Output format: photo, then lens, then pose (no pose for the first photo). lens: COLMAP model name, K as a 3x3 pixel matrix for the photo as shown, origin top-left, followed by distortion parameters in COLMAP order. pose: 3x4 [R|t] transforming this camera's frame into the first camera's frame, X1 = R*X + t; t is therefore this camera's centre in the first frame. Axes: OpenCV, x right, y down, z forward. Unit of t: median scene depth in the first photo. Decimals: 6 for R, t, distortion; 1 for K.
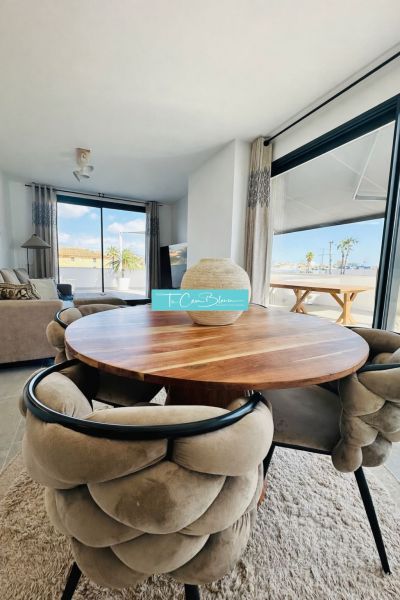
lens RADIAL K [[242.8, 0, 200.3], [0, 242.8, 298.6], [0, 0, 1]] dist [-0.001669, -0.000116]
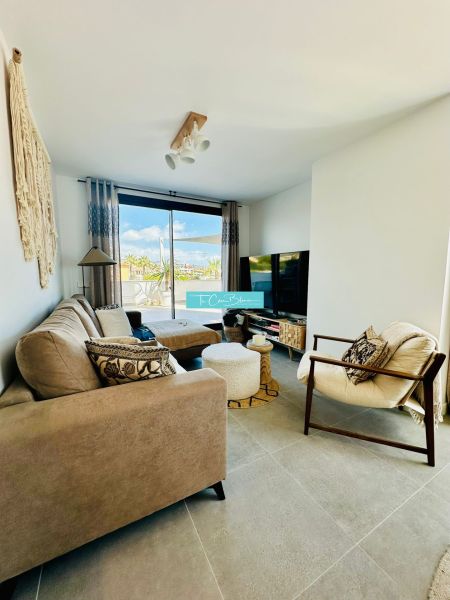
lens RADIAL K [[241.2, 0, 221.6], [0, 241.2, 298.7], [0, 0, 1]] dist [-0.003911, 0.001016]
pose [[0.998788, -0.033599, 0.035960, -0.315613], [0.034243, 0.999262, -0.017431, -0.080408], [-0.035348, 0.018641, 0.999201, 0.254716]]
